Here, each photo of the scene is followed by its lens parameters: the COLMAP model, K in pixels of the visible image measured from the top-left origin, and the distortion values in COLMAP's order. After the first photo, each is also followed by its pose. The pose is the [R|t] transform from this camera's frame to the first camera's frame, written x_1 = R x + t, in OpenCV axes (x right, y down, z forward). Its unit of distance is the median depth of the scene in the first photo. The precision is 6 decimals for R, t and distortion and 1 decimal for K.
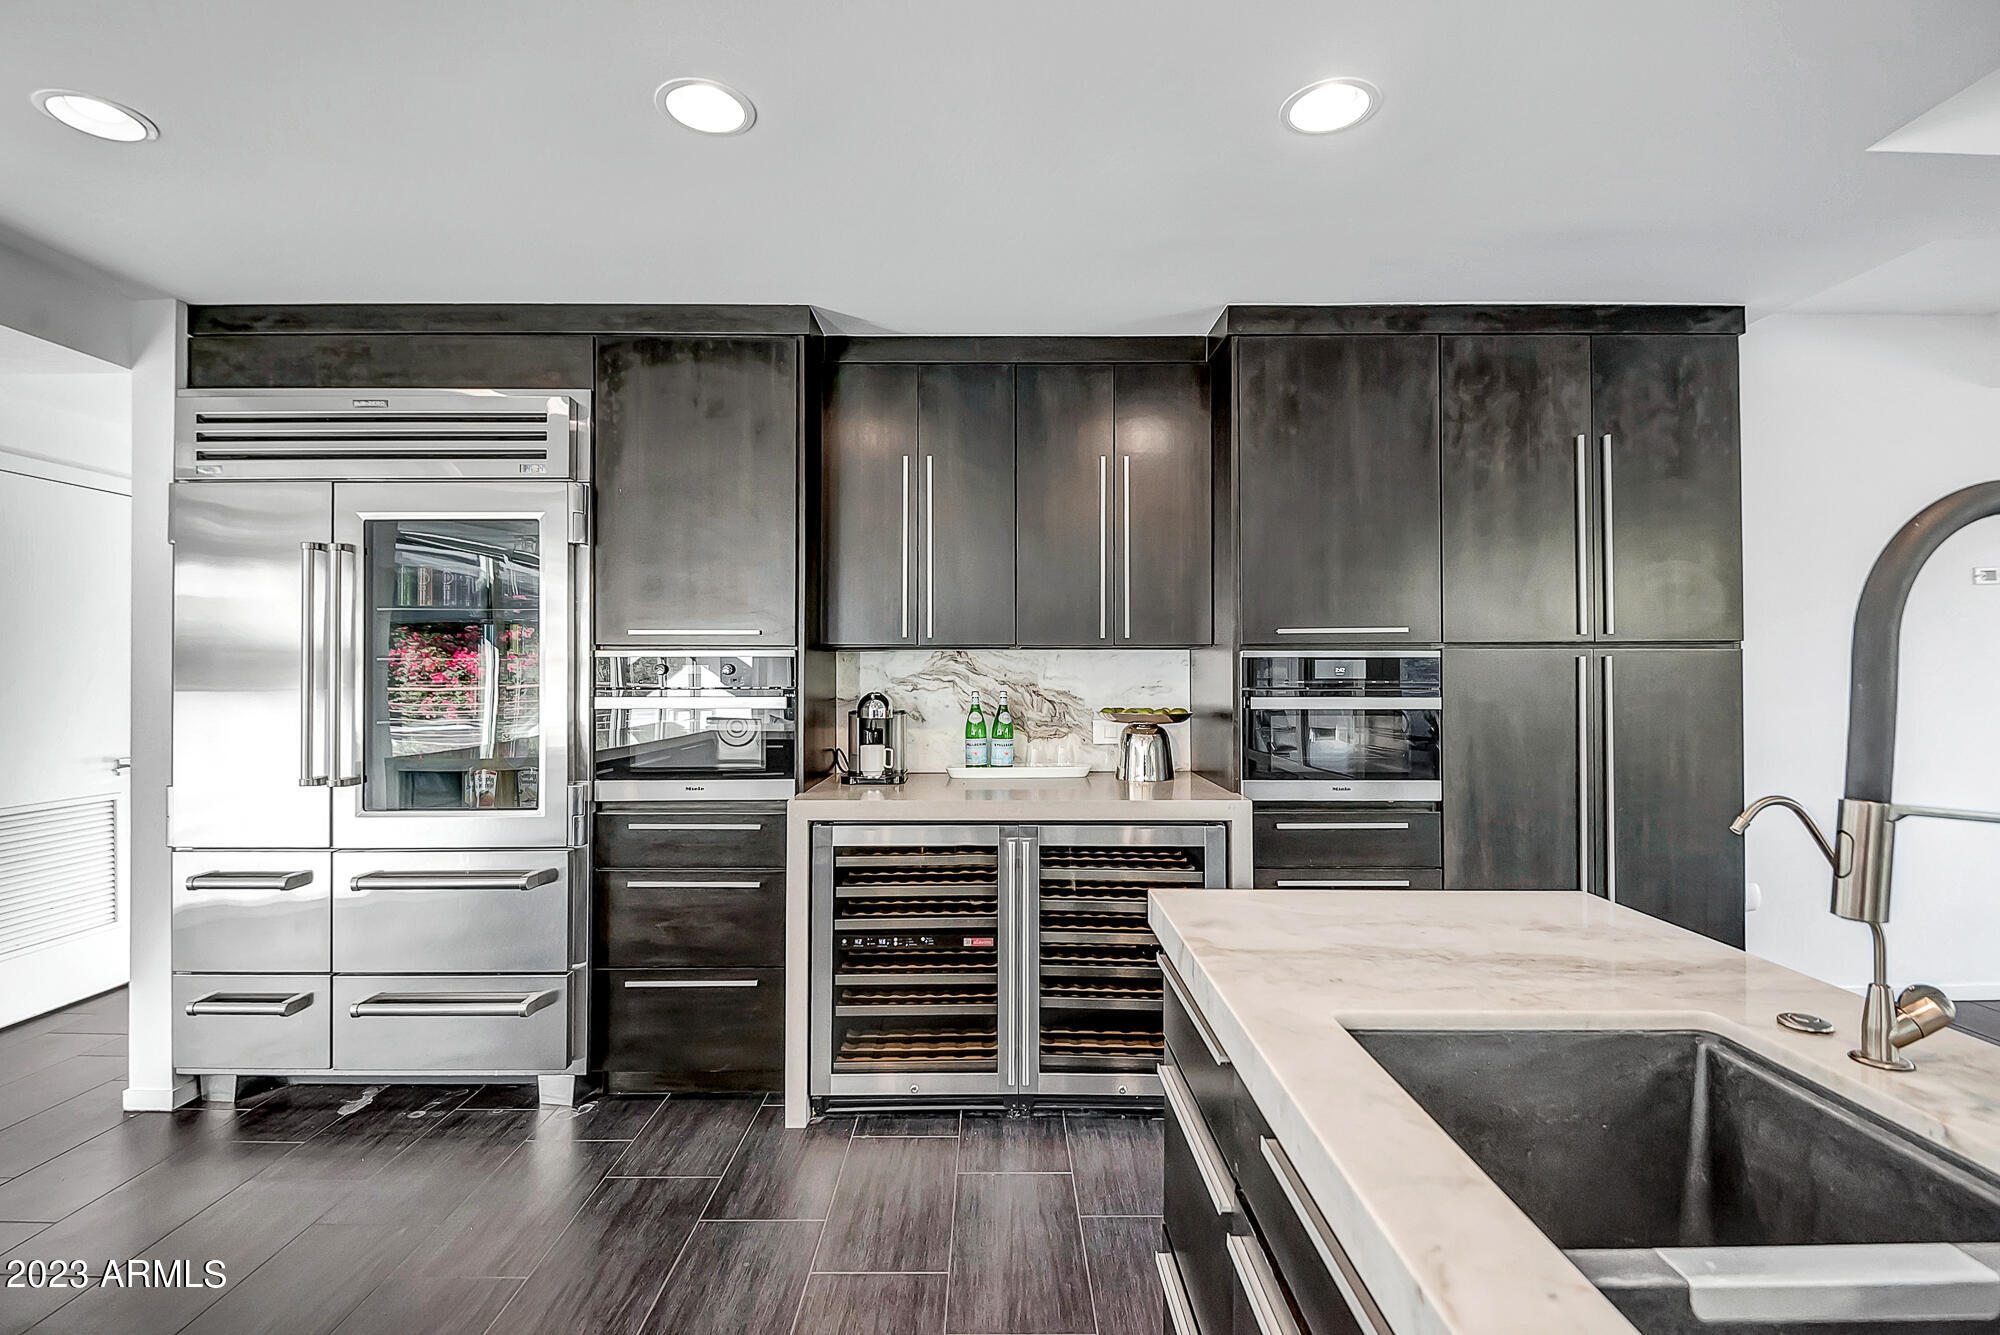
lens RADIAL K [[967.2, 0, 996.2], [0, 967.2, 664.3], [0, 0, 1]] dist [-0.001037, -0.007998]
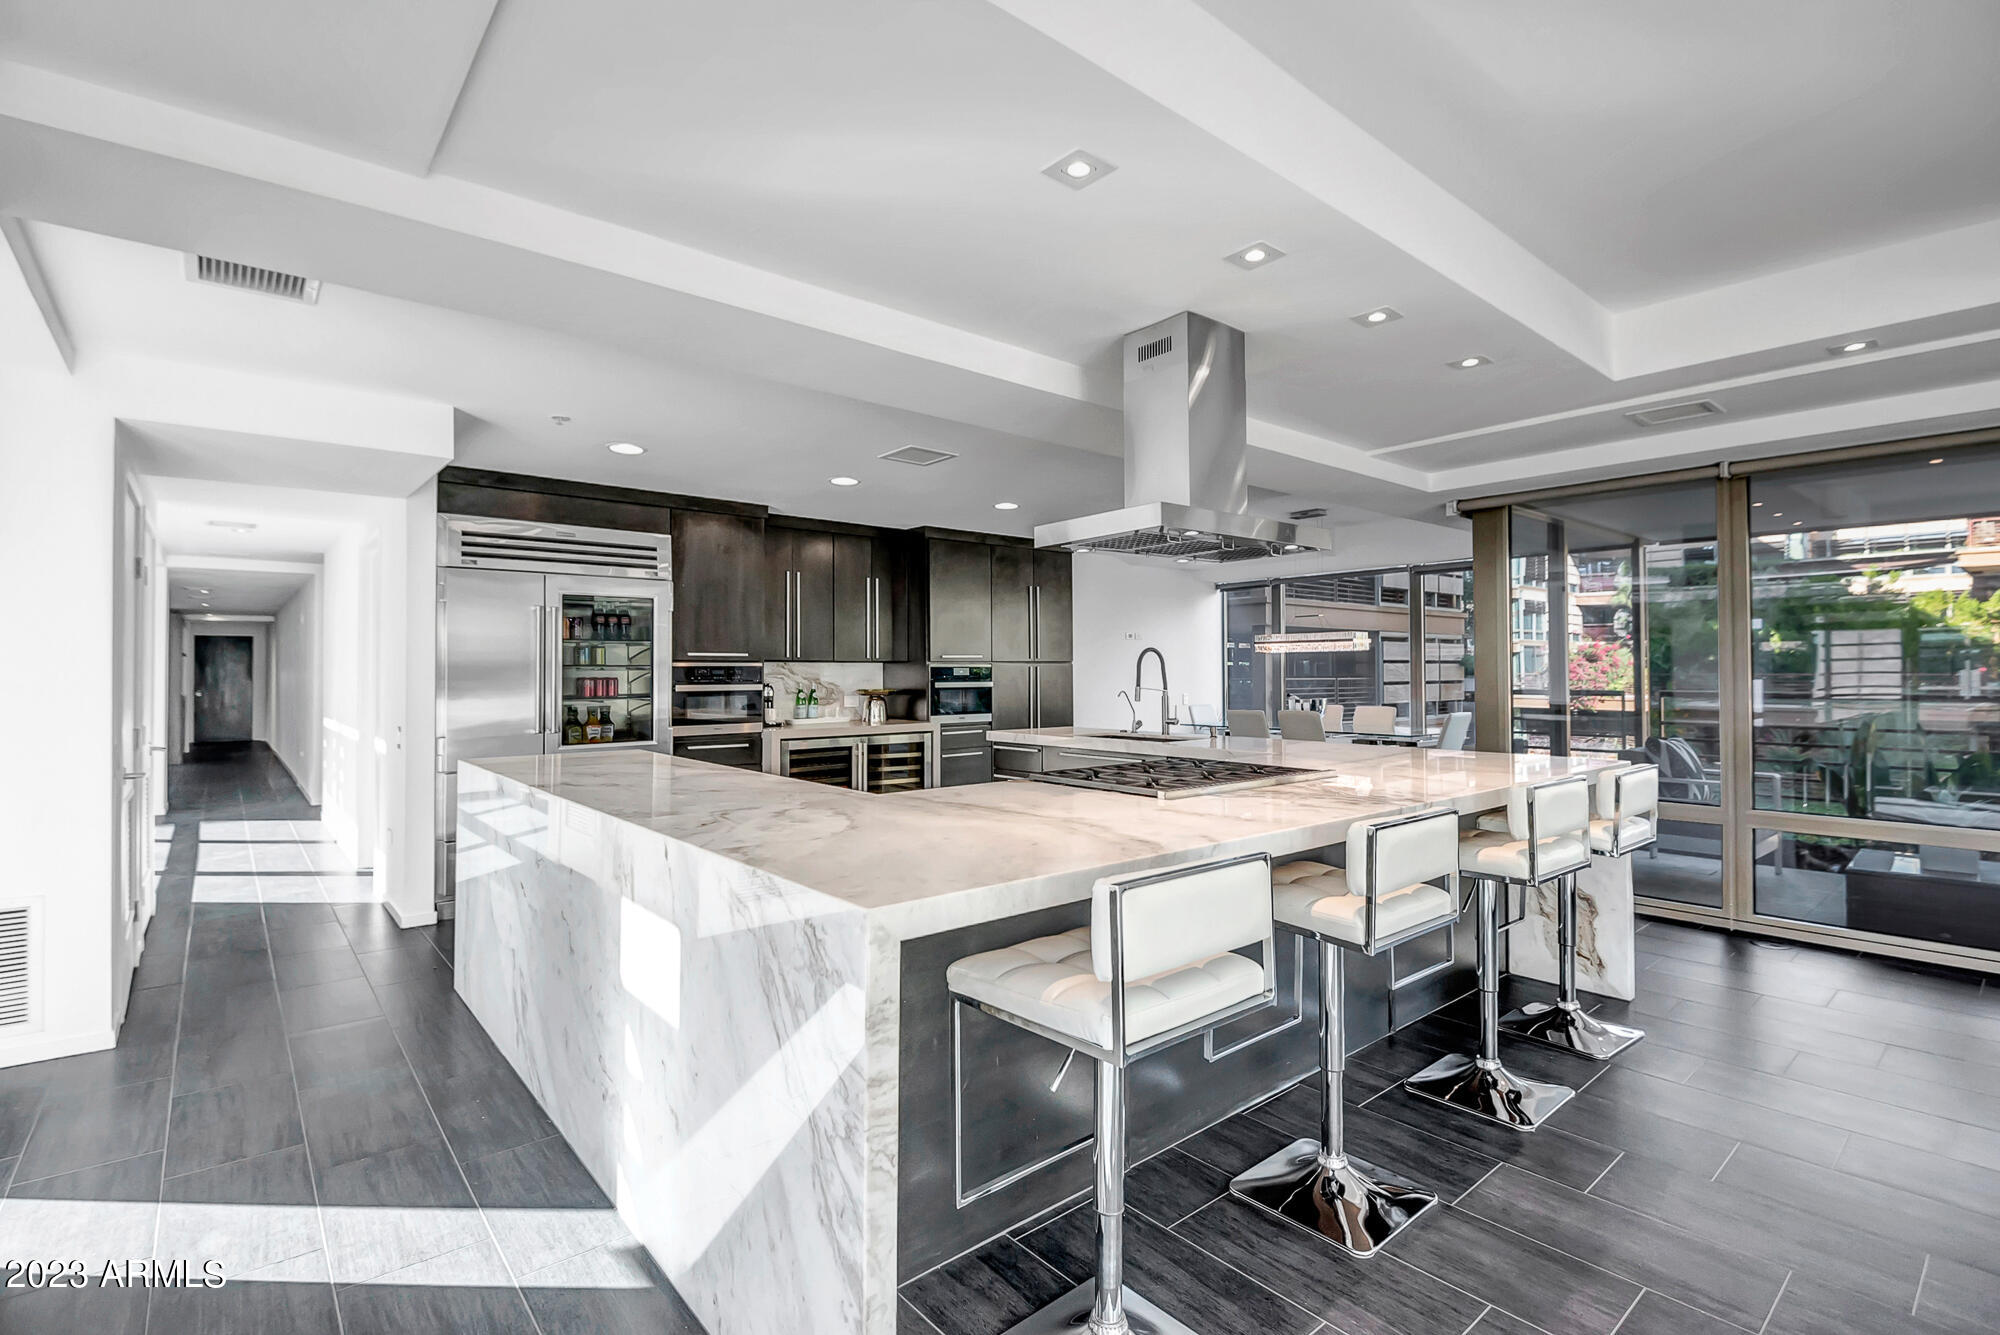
lens RADIAL K [[910.7, 0, 1025.1], [0, 910.7, 660.3], [0, 0, 1]] dist [0.003765, -0.009302]
pose [[0.750720, 0.006215, 0.660591, -1.110315], [-0.000019, 0.999956, -0.009386, -0.002543], [-0.660621, 0.007034, 0.750687, -0.923080]]
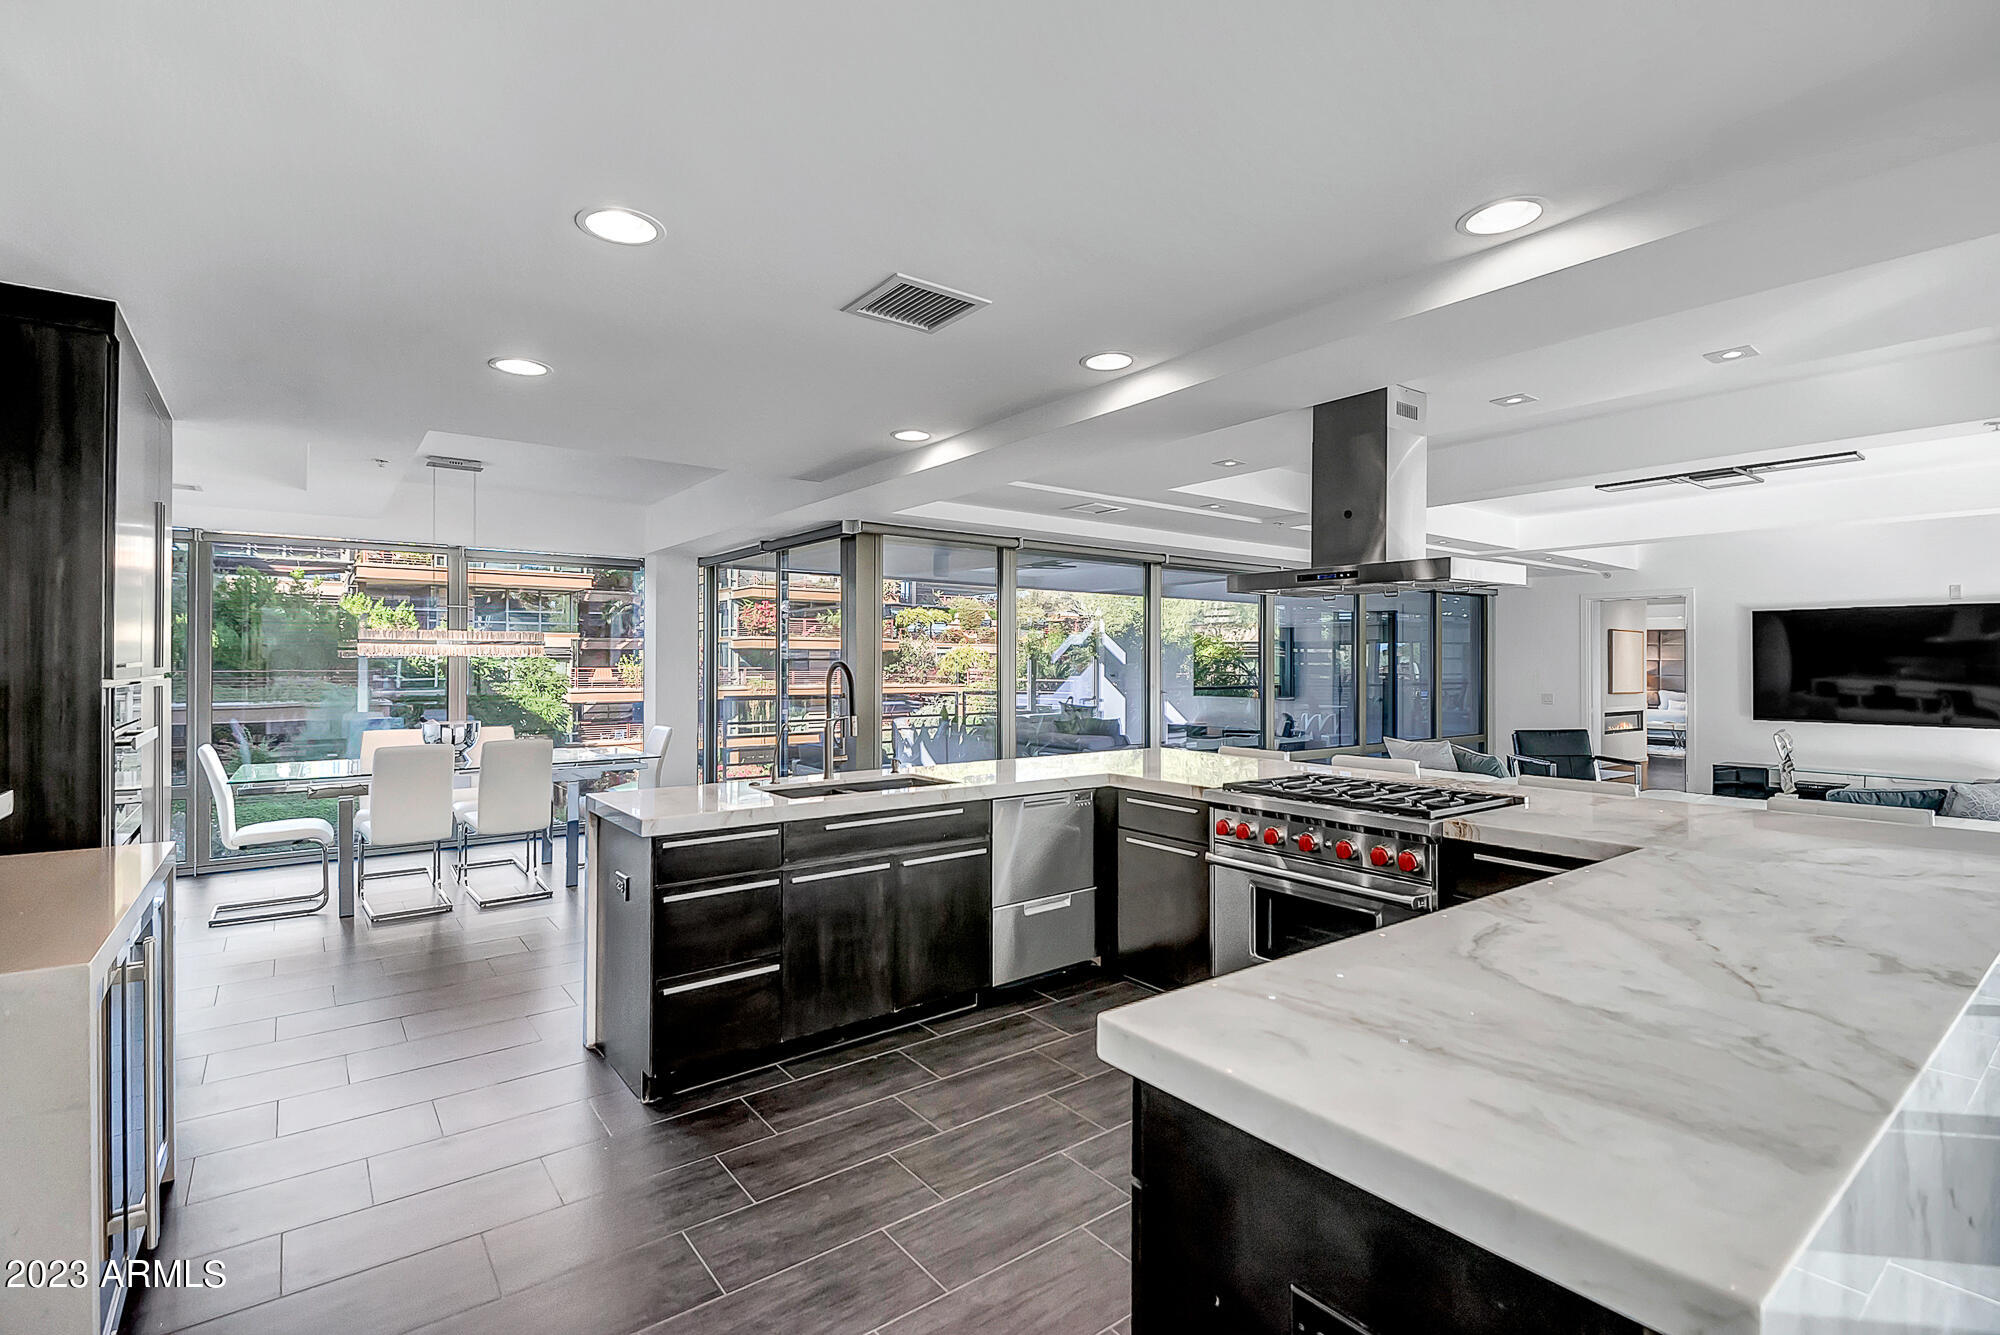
lens RADIAL K [[910.7, 0, 1000.5], [0, 910.7, 663.4], [0, 0, 1]] dist [0.003765, -0.009302]
pose [[-0.606745, -0.000766, 0.794896, -0.902316], [-0.005144, 0.999982, -0.002963, -0.039003], [-0.794880, -0.005887, -0.606738, 0.850747]]
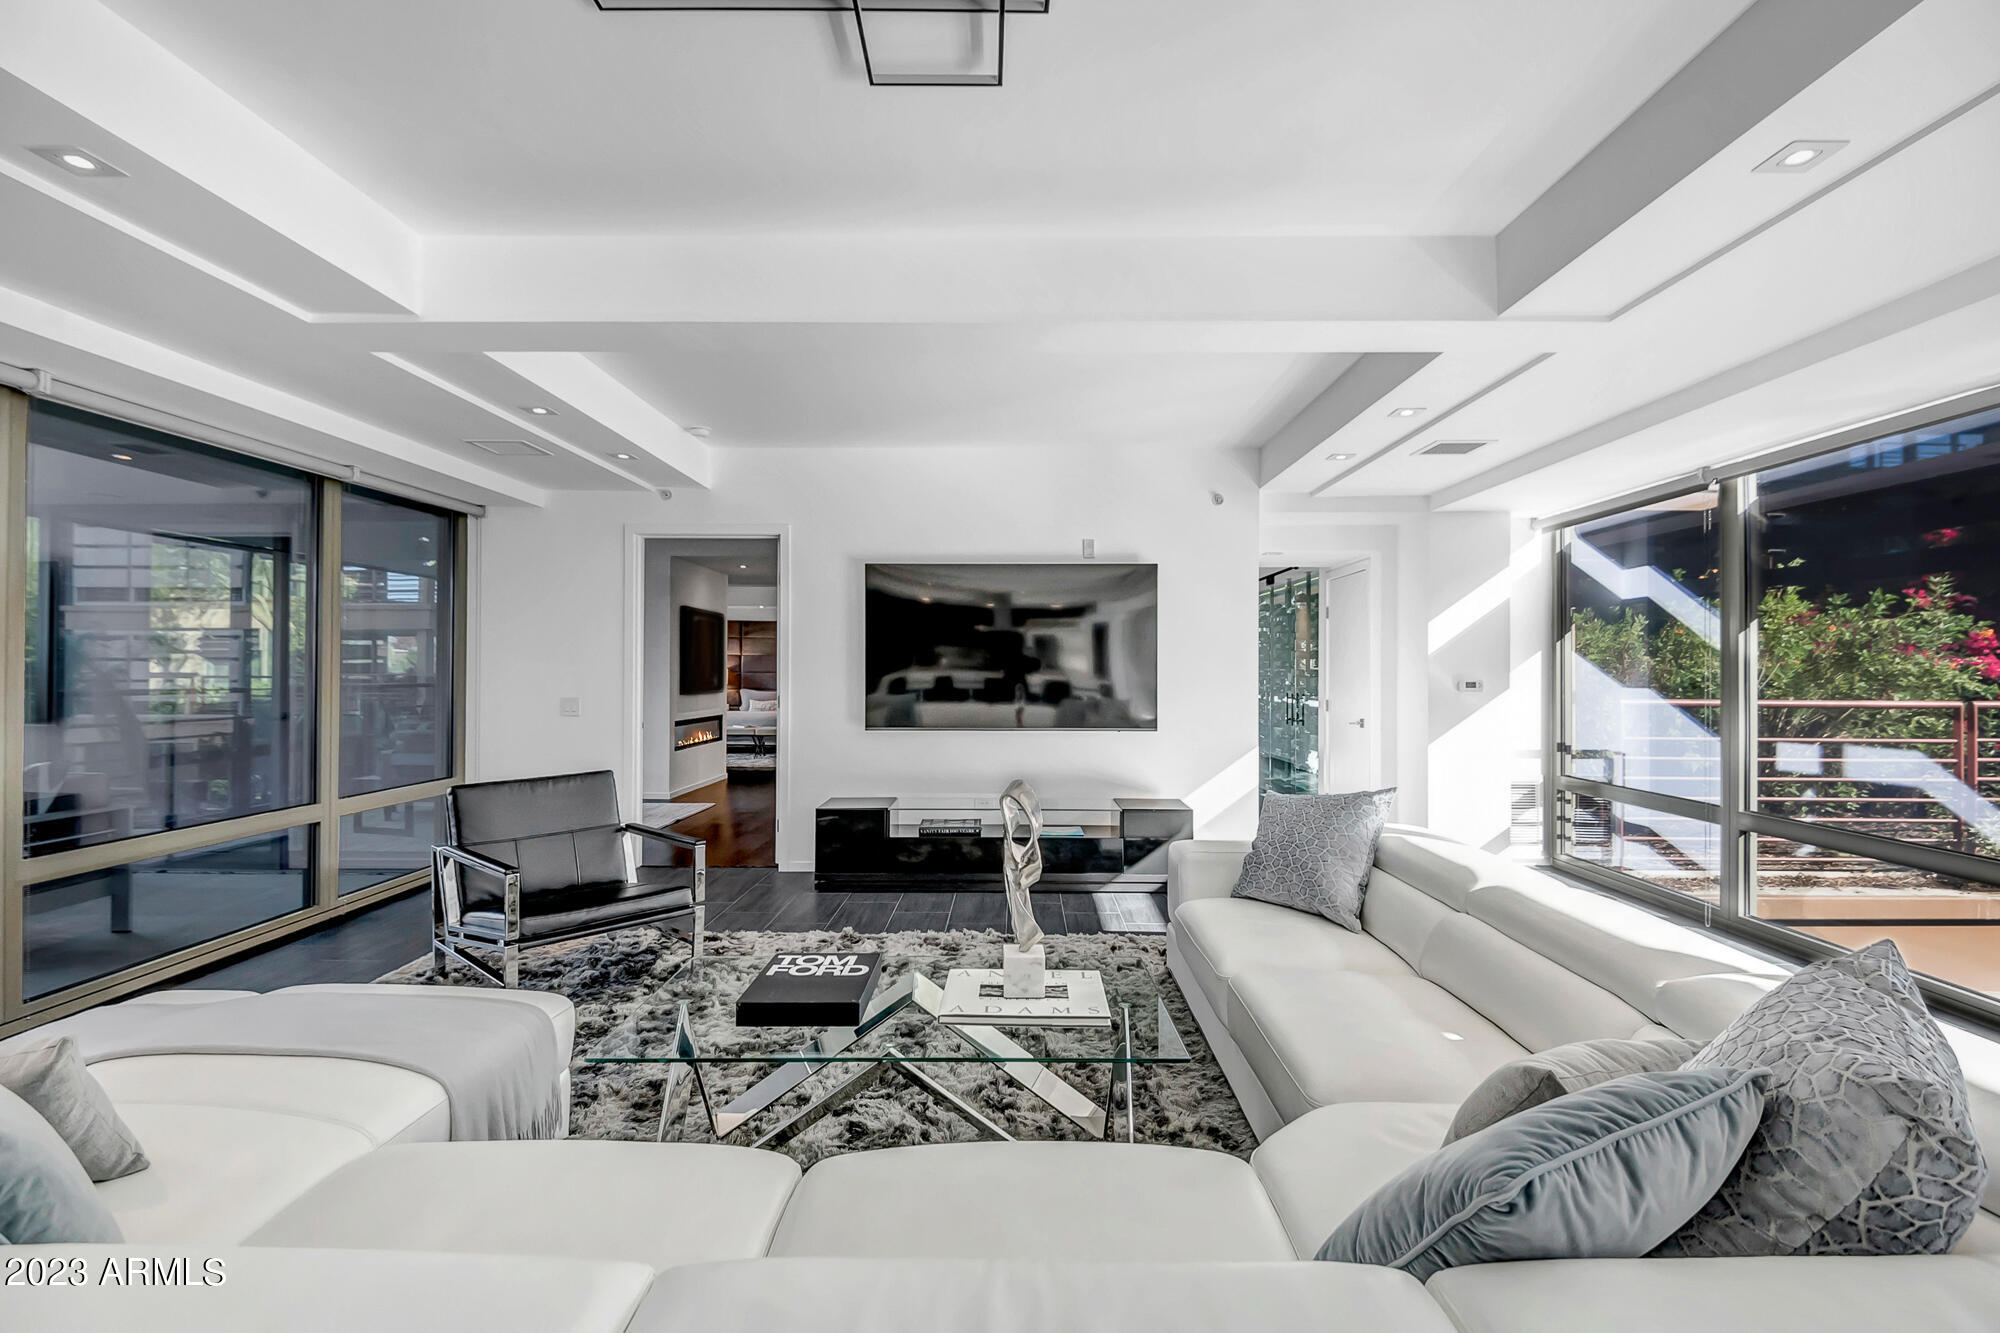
lens RADIAL K [[910.7, 0, 998.8], [0, 910.7, 671.2], [0, 0, 1]] dist [0.003765, -0.009302]
pose [[-0.999848, -0.000316, 0.017455, -0.337914], [-0.000313, 1.000000, 0.000185, -0.001663], [-0.017455, 0.000180, -0.999848, -1.054972]]
